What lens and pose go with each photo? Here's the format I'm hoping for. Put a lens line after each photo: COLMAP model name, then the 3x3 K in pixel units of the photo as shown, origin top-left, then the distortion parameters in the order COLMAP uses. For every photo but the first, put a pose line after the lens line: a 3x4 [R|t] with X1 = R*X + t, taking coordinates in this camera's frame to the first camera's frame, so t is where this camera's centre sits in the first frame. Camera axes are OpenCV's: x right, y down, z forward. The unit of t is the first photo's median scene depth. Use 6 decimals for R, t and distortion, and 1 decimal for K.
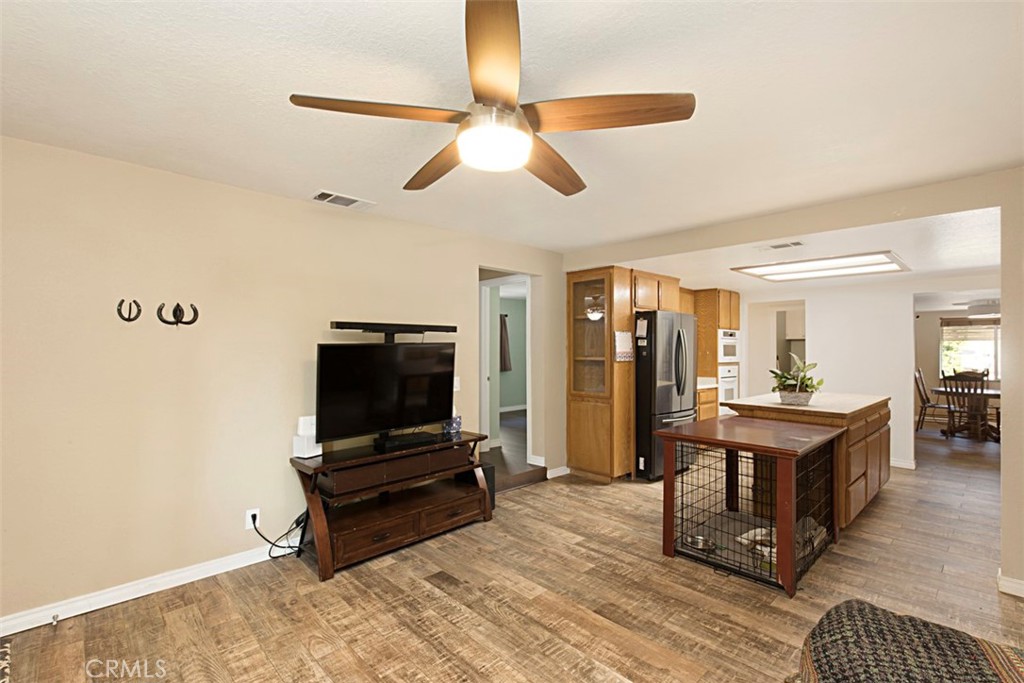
lens RADIAL K [[464.2, 0, 494.0], [0, 464.2, 345.7], [0, 0, 1]] dist [0.001745, -0.000719]
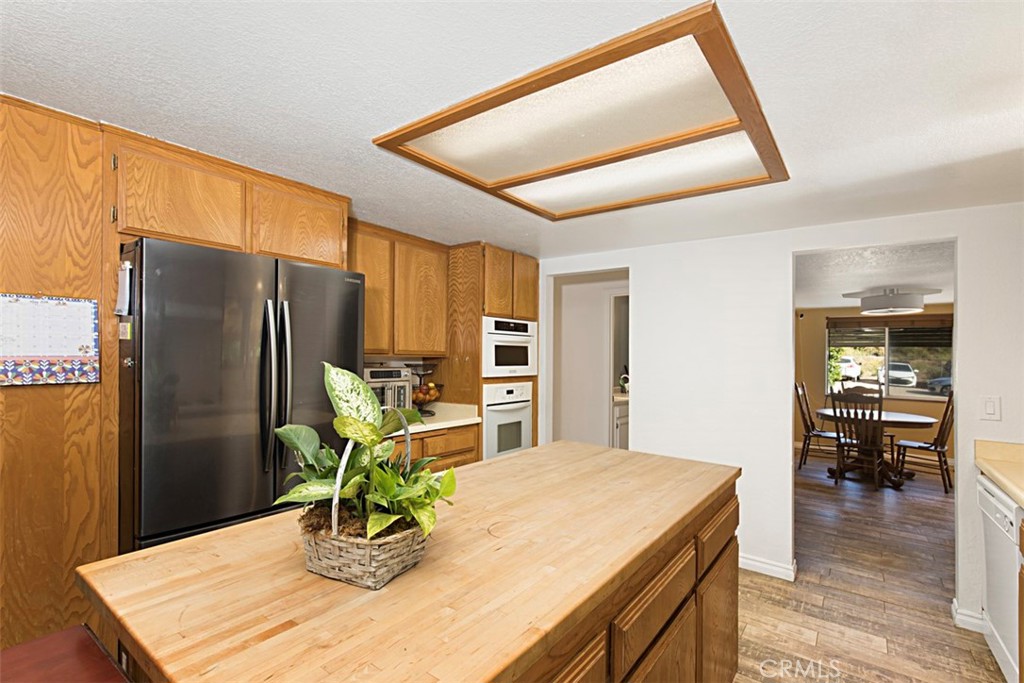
lens RADIAL K [[464.2, 0, 519.7], [0, 464.2, 350.1], [0, 0, 1]] dist [0.001745, -0.000719]
pose [[0.982220, 0.009915, 0.187469, 0.401235], [-0.010283, 0.999947, 0.000988, 0.002986], [-0.187449, -0.002898, 0.982270, 0.431558]]
